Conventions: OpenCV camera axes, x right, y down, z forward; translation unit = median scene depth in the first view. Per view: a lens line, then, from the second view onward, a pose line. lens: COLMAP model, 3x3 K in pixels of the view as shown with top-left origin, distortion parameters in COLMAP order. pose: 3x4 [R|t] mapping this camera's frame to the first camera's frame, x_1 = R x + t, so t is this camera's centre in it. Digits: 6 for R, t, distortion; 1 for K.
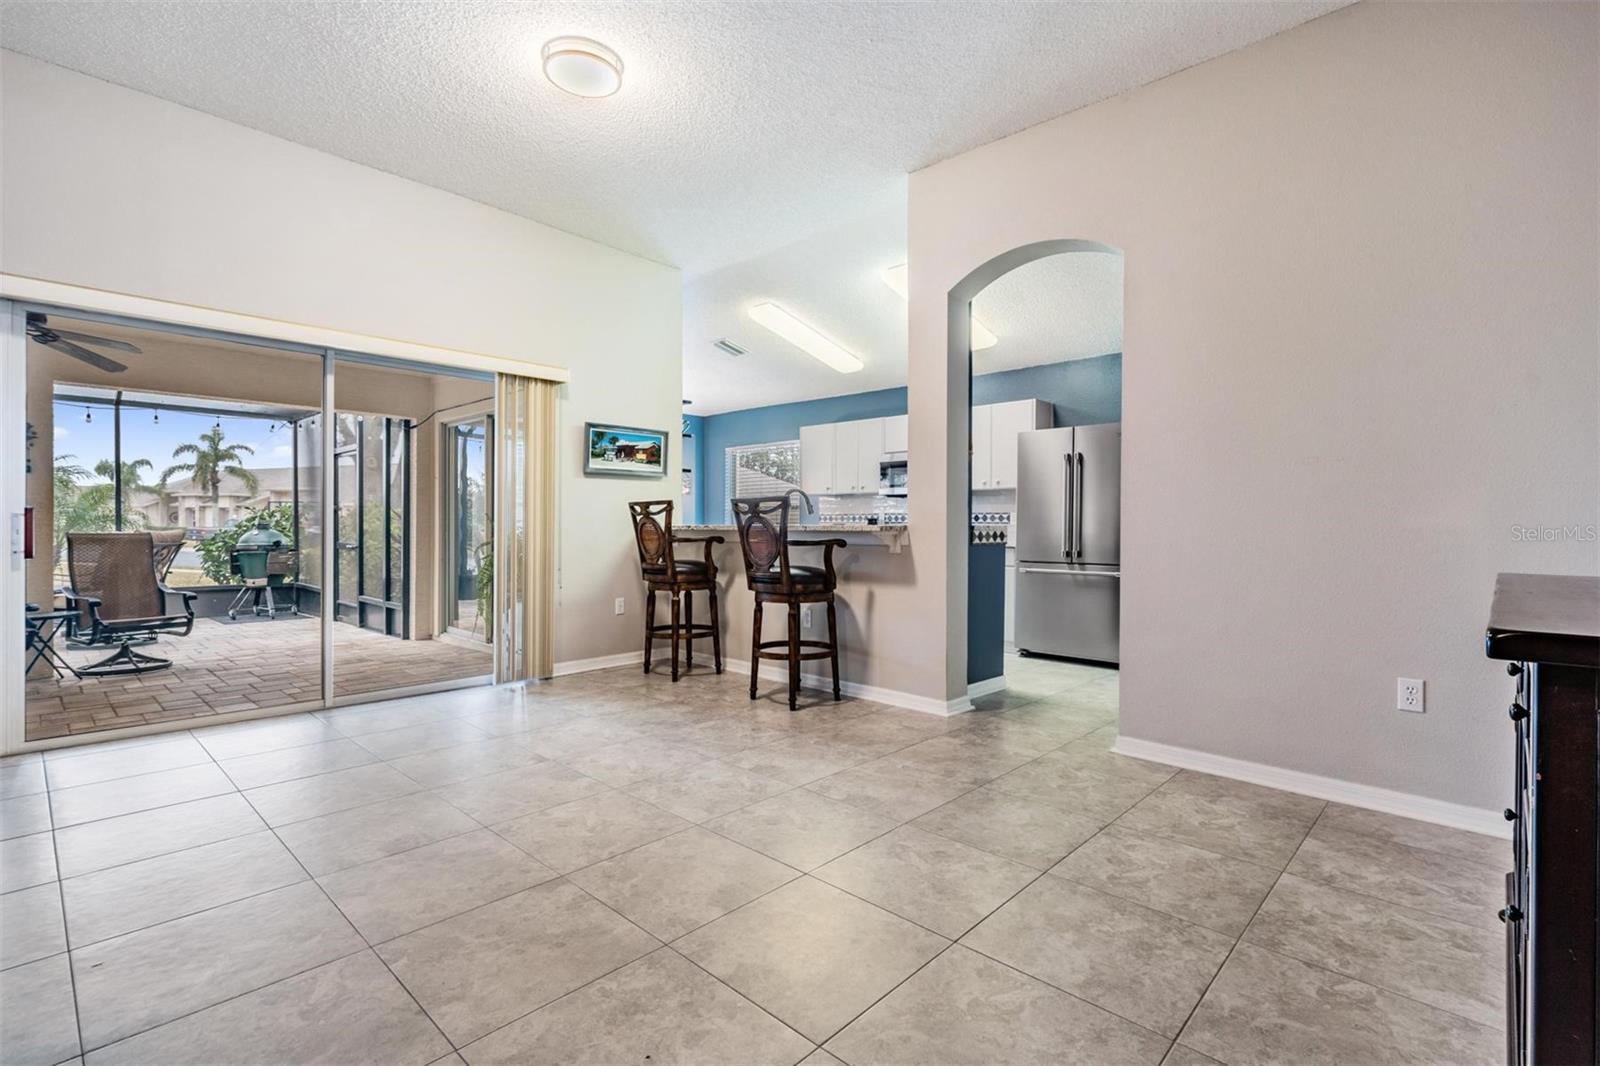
lens RADIAL K [[741.5, 0, 798.2], [0, 741.5, 526.7], [0, 0, 1]] dist [0.000874, 0.000166]
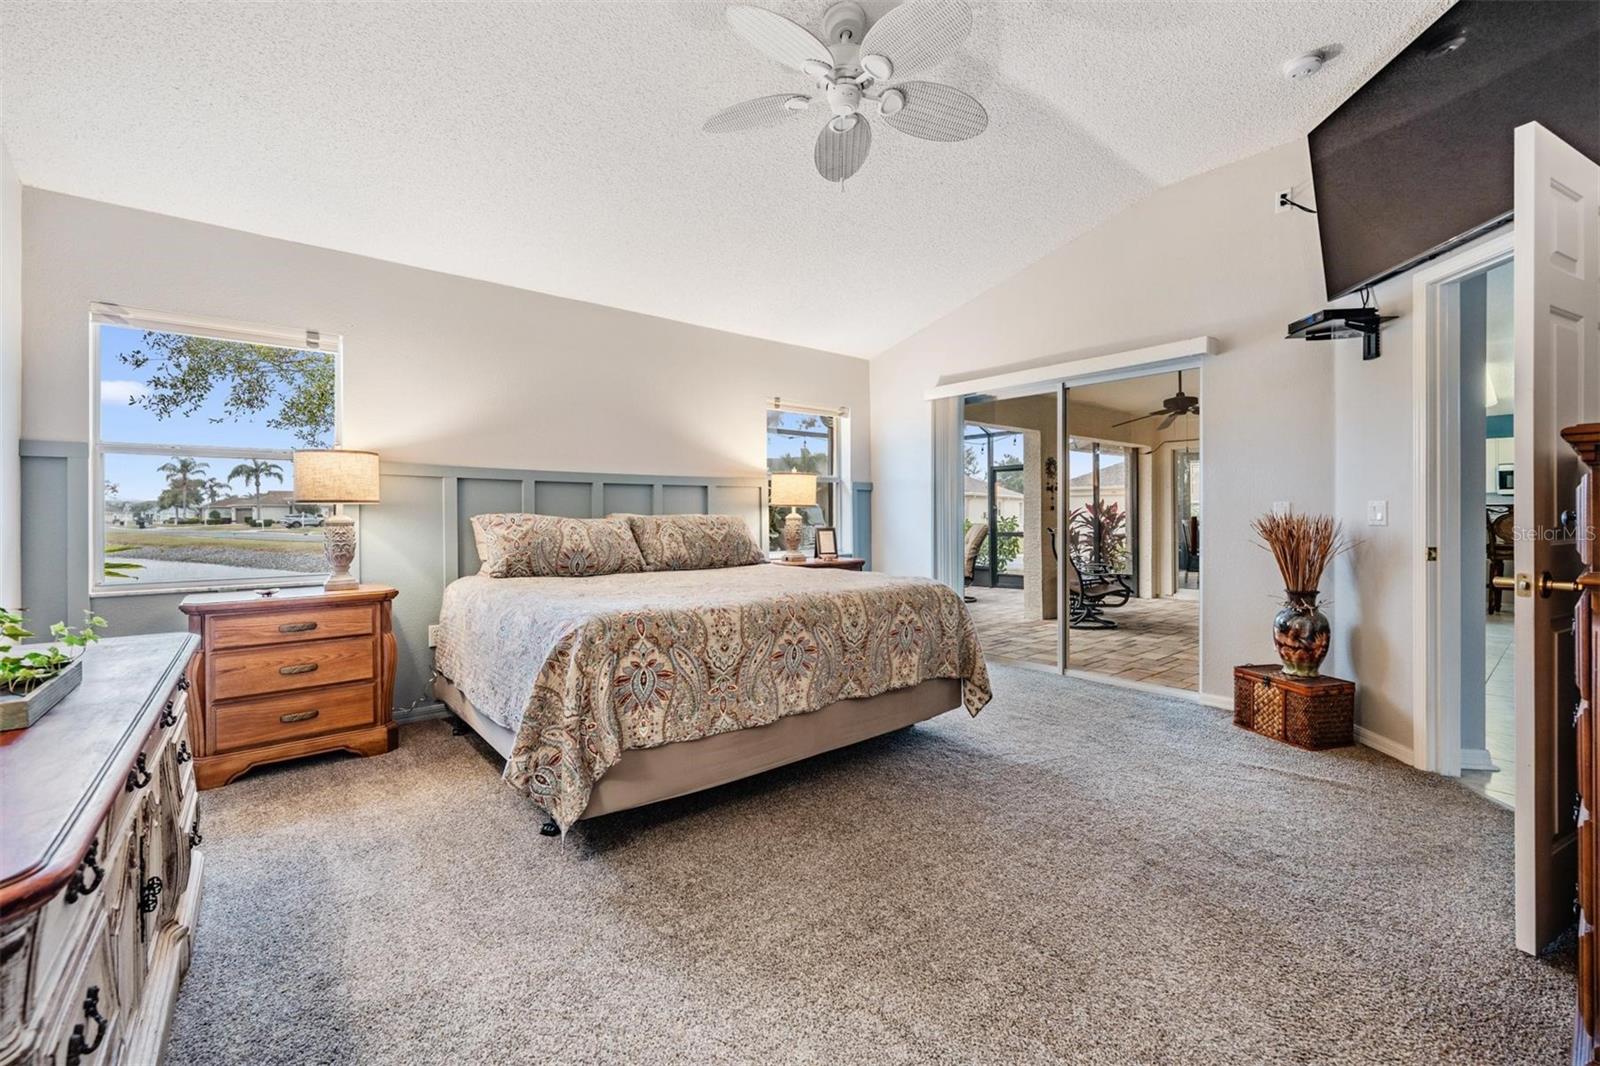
lens RADIAL K [[669.1, 0, 800.8], [0, 669.1, 489.9], [0, 0, 1]] dist [-0.000195, -0.000086]
pose [[0.993521, -0.015348, -0.112605, -1.426879], [0.011224, 0.999246, -0.037166, -0.024861], [0.113090, 0.035662, 0.992945, -0.538642]]
